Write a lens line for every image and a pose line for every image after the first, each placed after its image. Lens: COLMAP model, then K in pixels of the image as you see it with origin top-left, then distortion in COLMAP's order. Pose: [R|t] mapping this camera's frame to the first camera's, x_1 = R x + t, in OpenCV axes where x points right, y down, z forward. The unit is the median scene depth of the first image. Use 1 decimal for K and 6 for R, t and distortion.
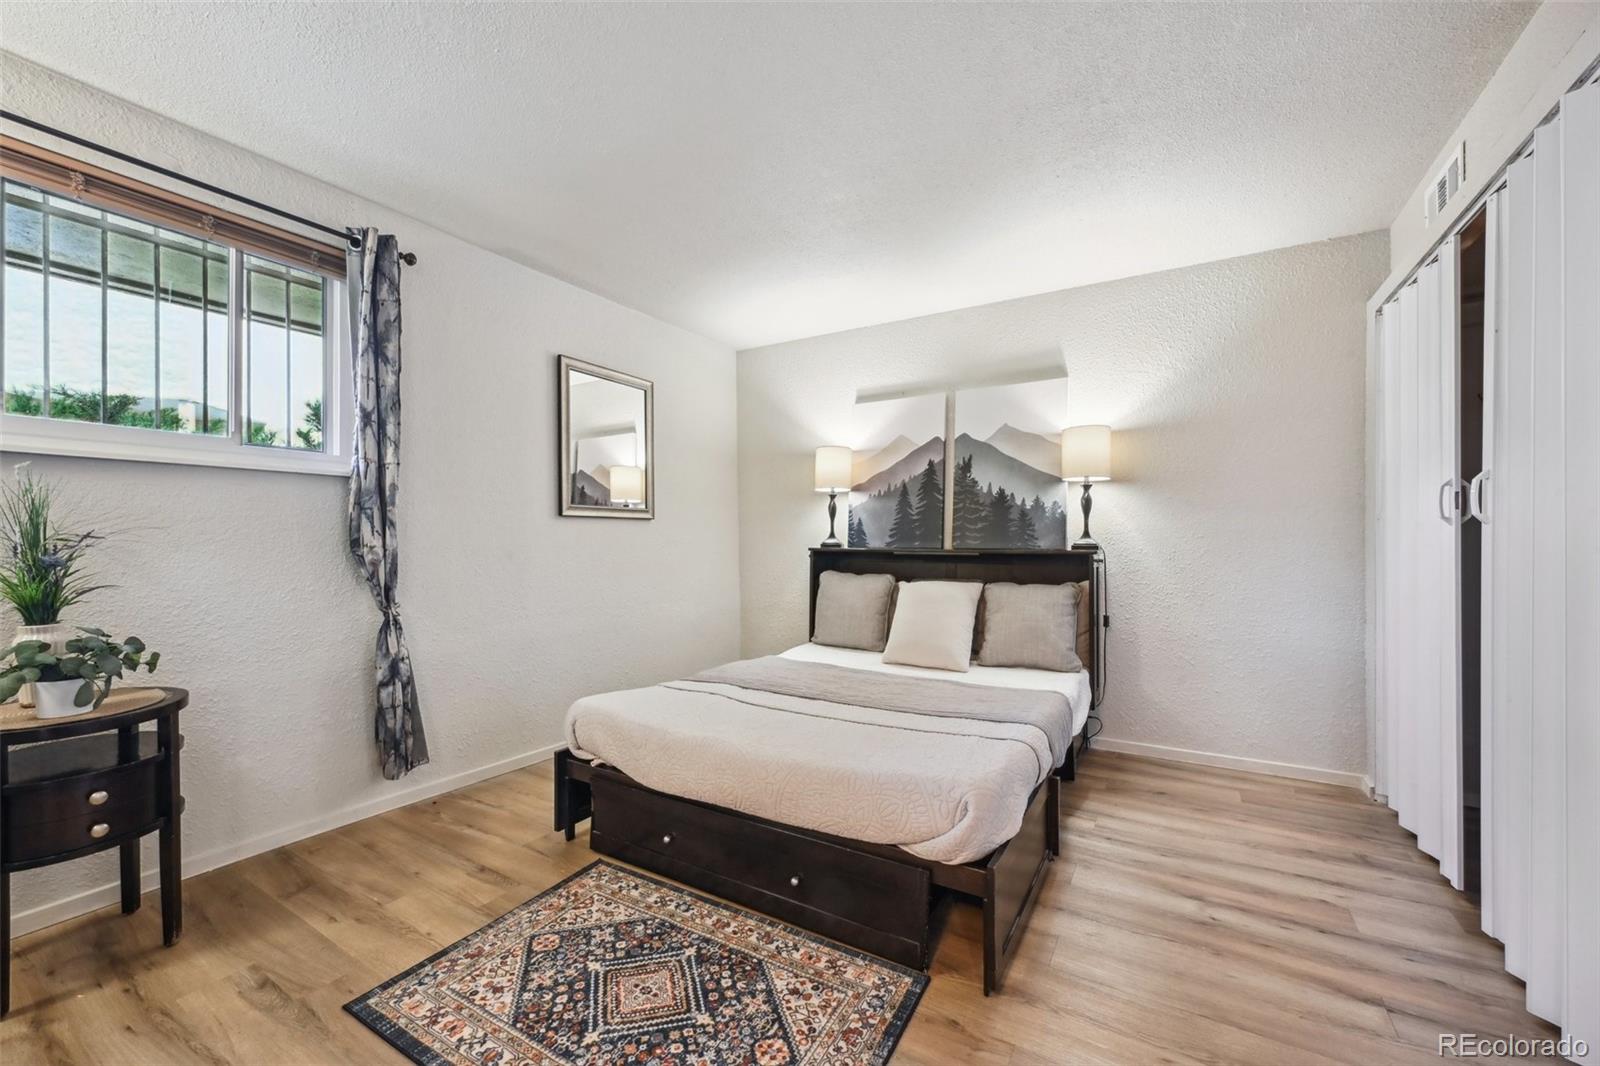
lens RADIAL K [[635.6, 0, 801.5], [0, 635.6, 536.9], [0, 0, 1]] dist [-0.002832, 0.000813]
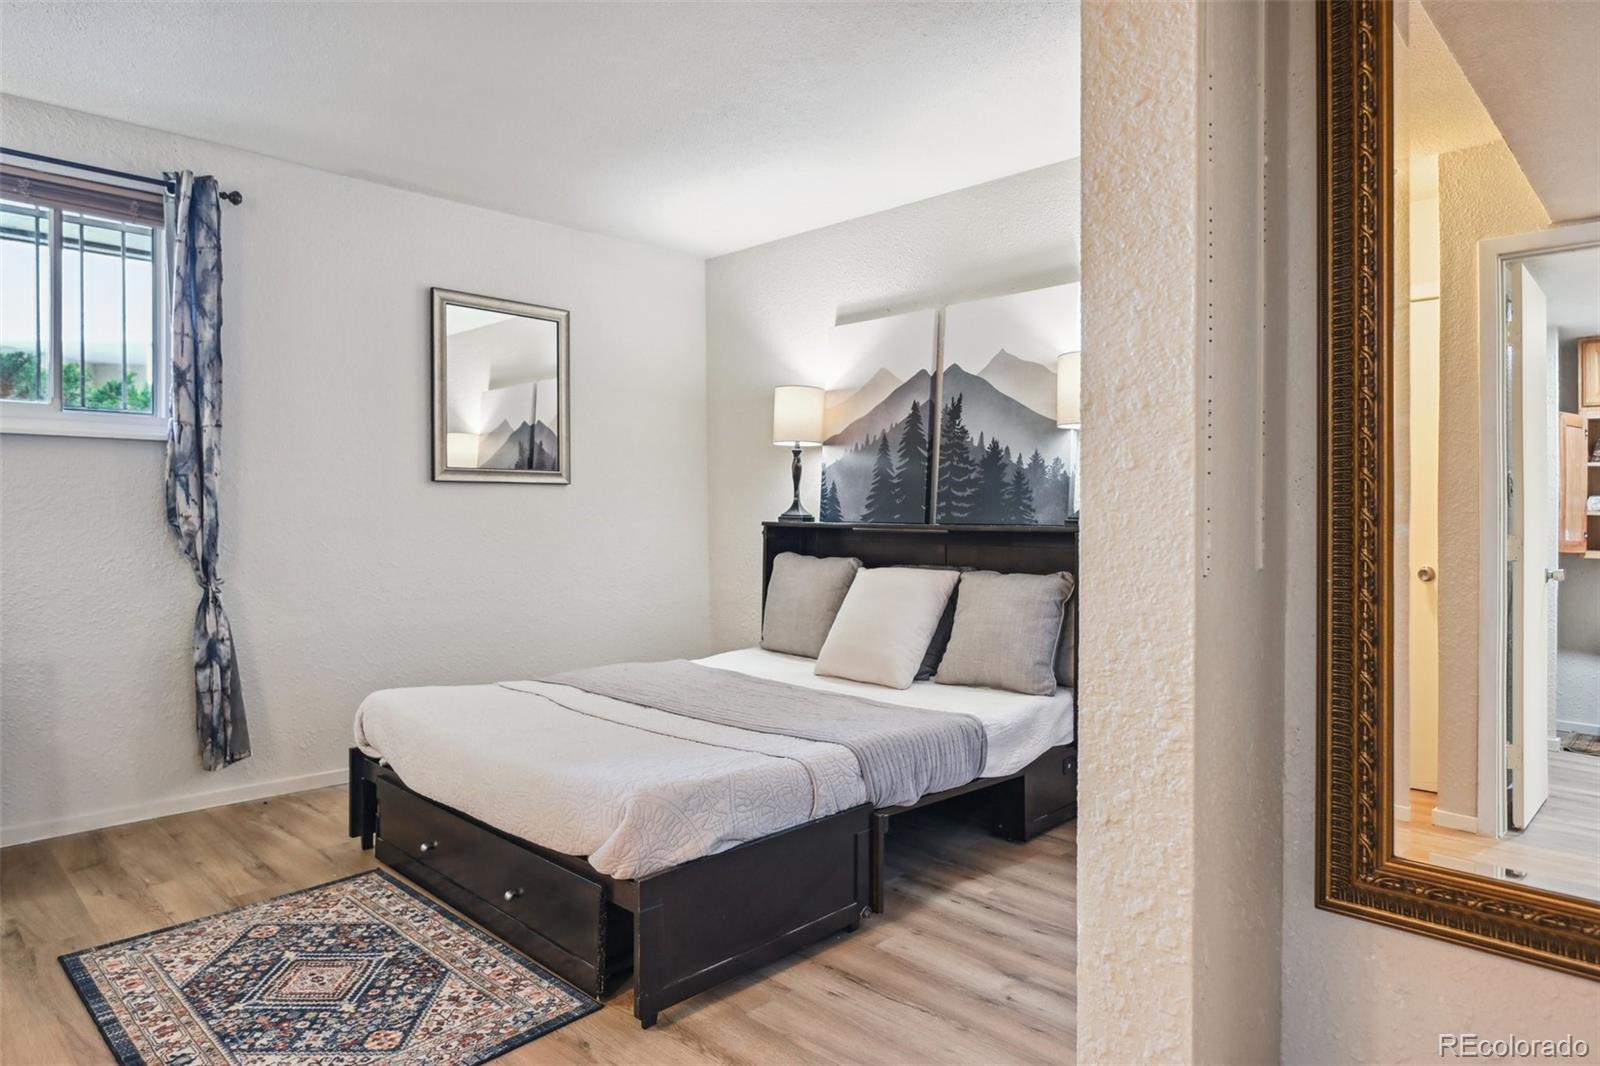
lens RADIAL K [[957.0, 0, 804.9], [0, 957.0, 516.2], [0, 0, 1]] dist [-0.003100, -0.000050]
pose [[0.973997, 0.004702, -0.226511, 0.479217], [-0.002354, 0.999941, 0.010635, -0.002064], [0.226548, -0.009826, 0.973950, -0.140868]]
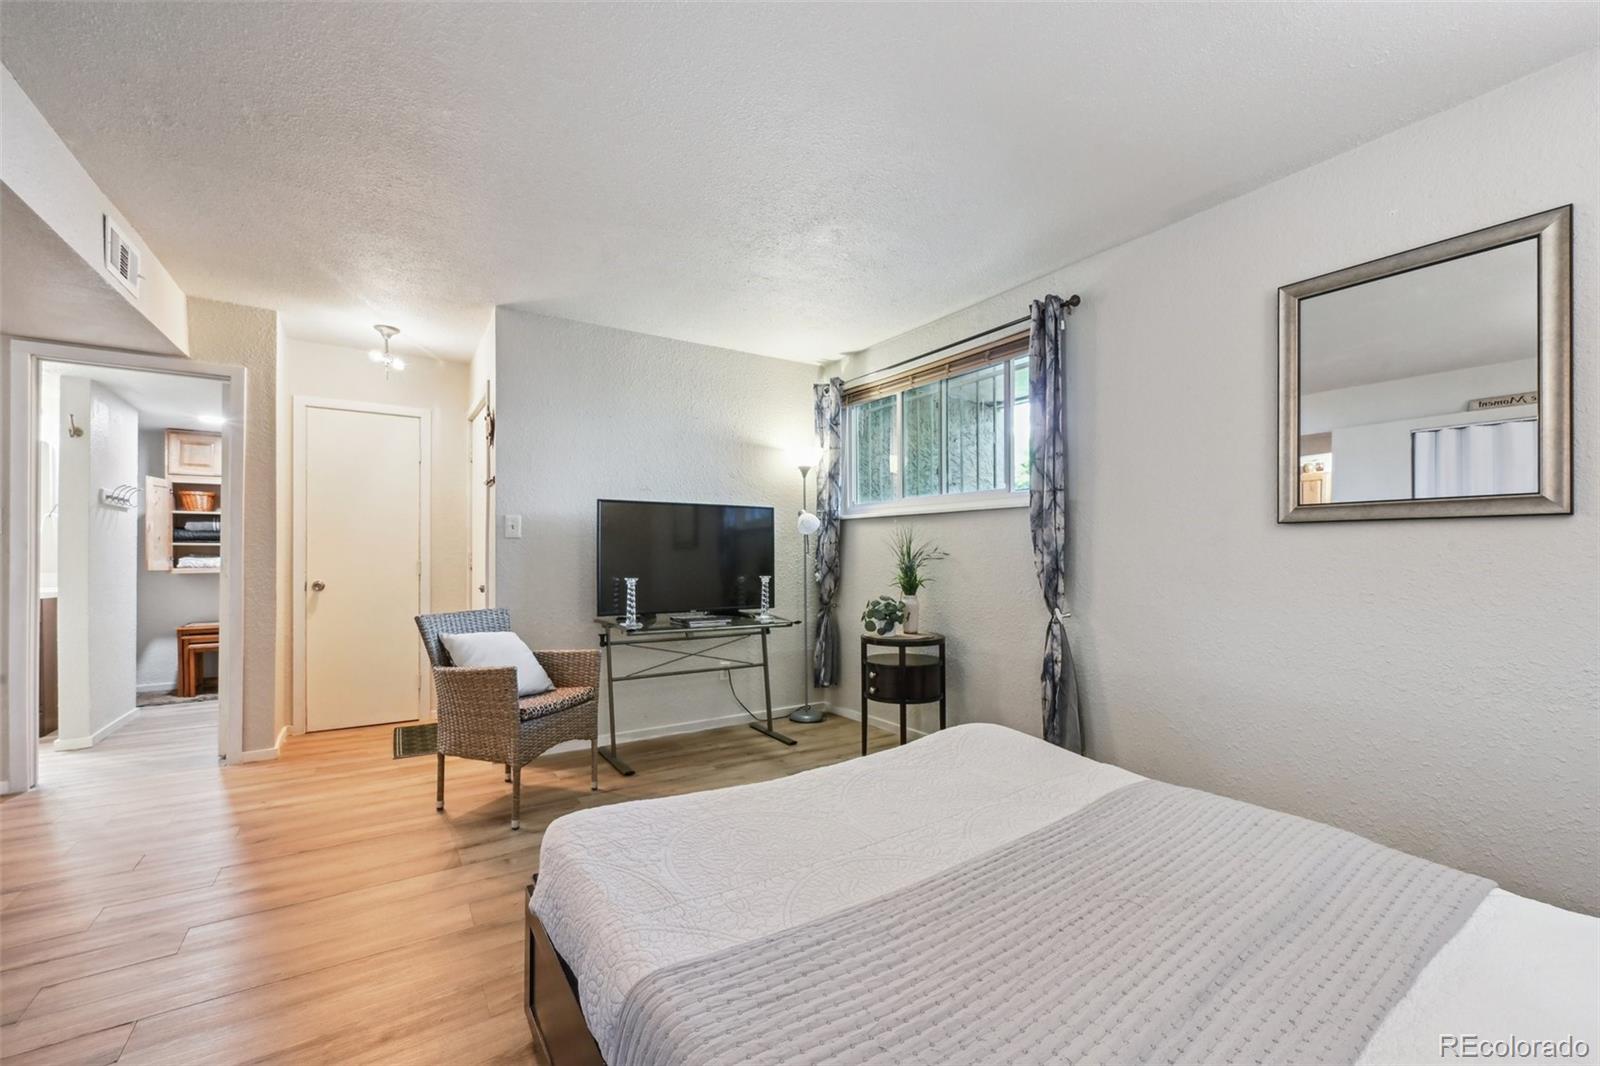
lens RADIAL K [[635.6, 0, 823.5], [0, 635.6, 552.5], [0, 0, 1]] dist [-0.002832, 0.000813]
pose [[-0.433922, -0.003414, -0.900944, 0.557484], [0.000701, 0.999991, -0.004127, 0.000538], [0.900950, -0.002422, -0.433916, 1.085654]]
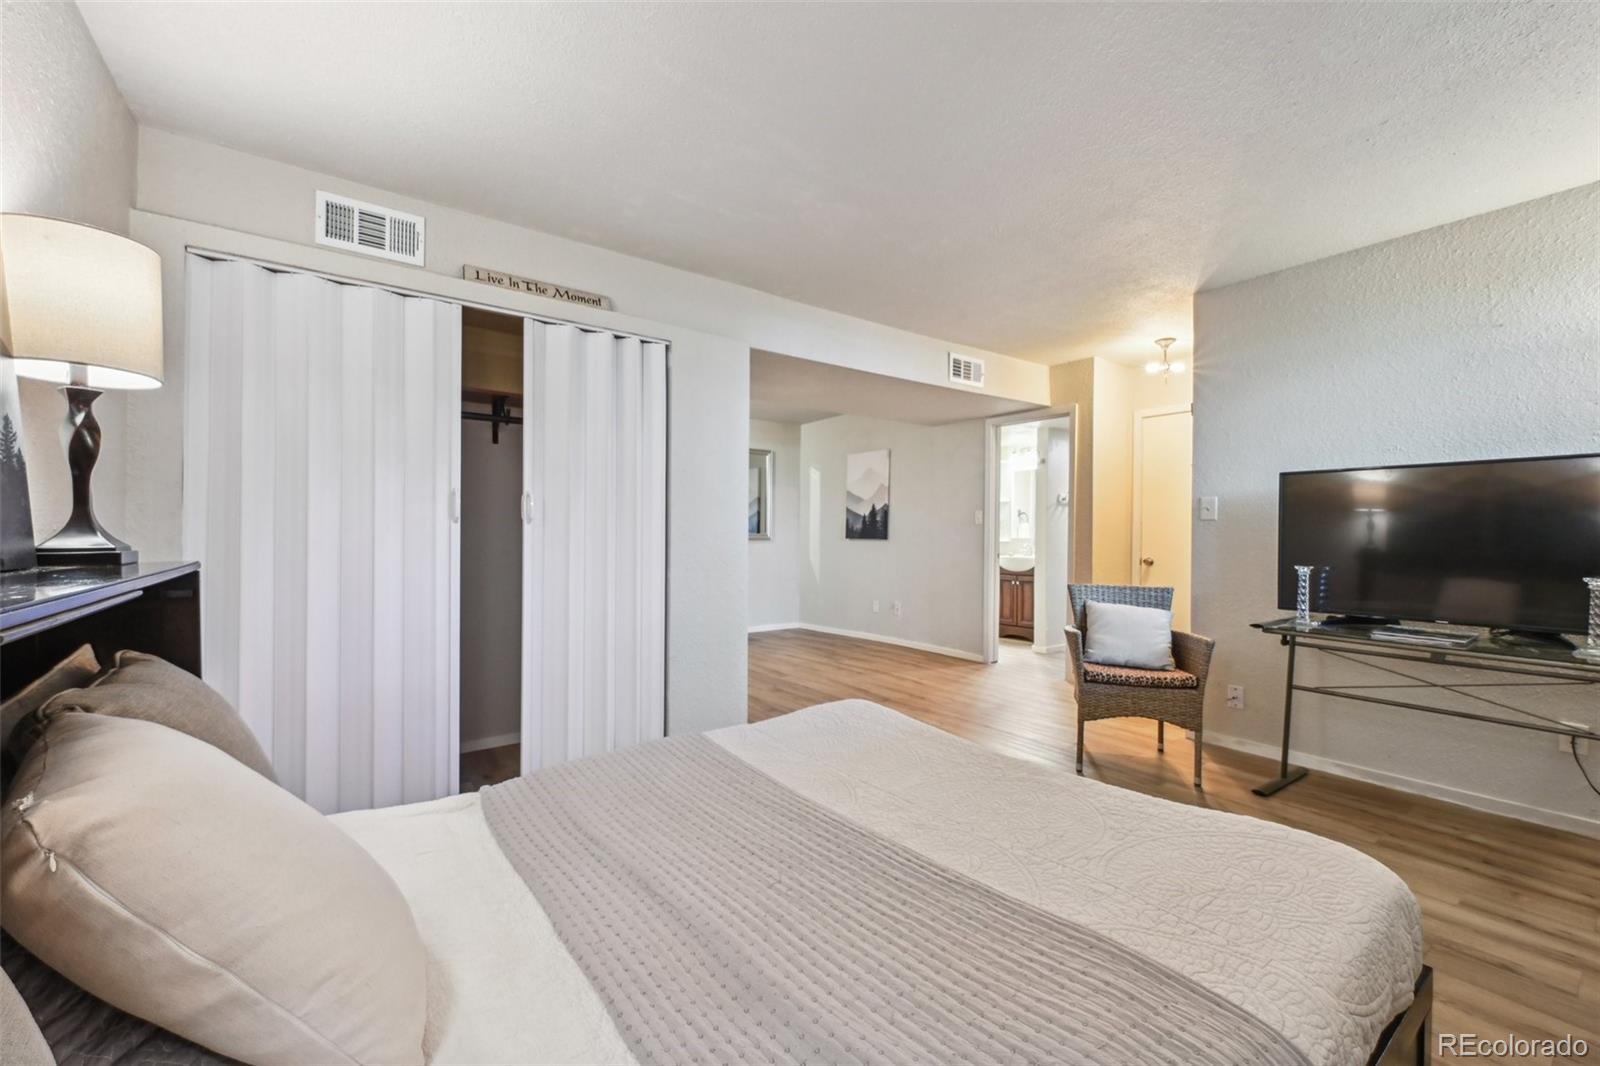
lens RADIAL K [[635.6, 0, 803.1], [0, 635.6, 532.2], [0, 0, 1]] dist [-0.002832, 0.000813]
pose [[-0.921699, -0.004877, 0.387876, -0.111468], [-0.006838, 0.999970, -0.003675, 0.000517], [-0.387847, -0.006040, -0.921704, 1.481798]]
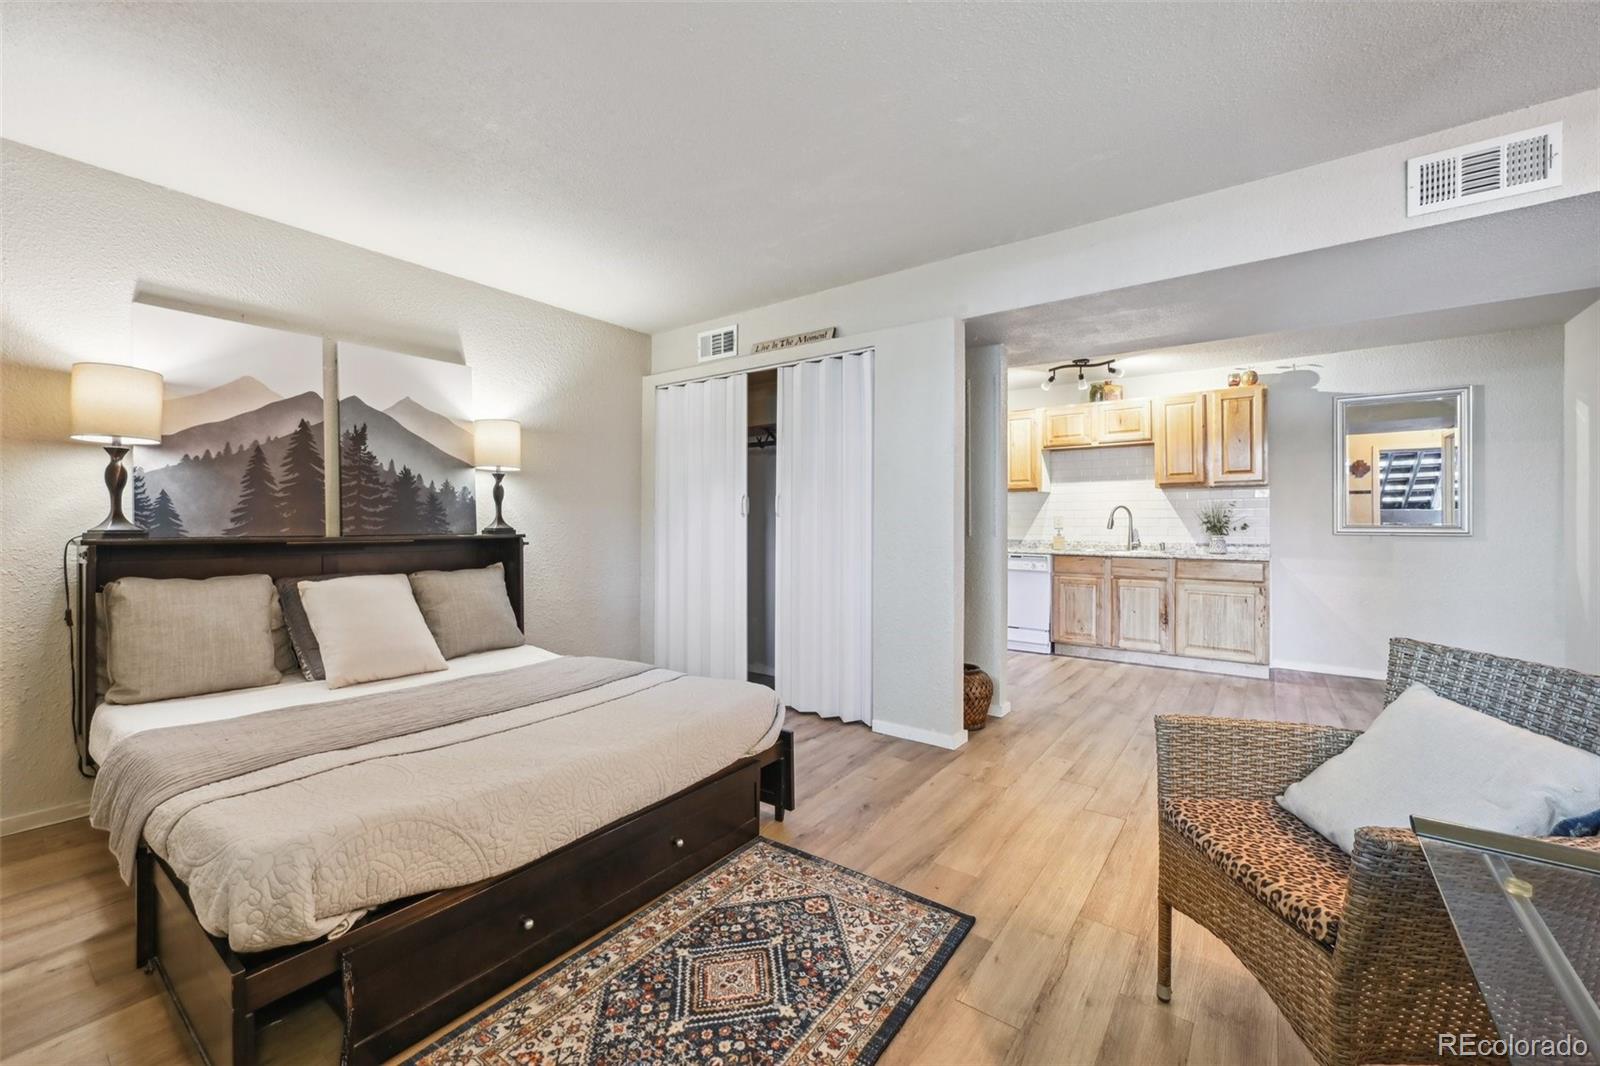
lens RADIAL K [[635.6, 0, 806.9], [0, 635.6, 527.0], [0, 0, 1]] dist [-0.002832, 0.000813]
pose [[0.086204, -0.004737, 0.996266, -0.734354], [-0.004634, 0.999976, 0.005155, 0.000323], [-0.996267, -0.005061, 0.086179, 0.480756]]
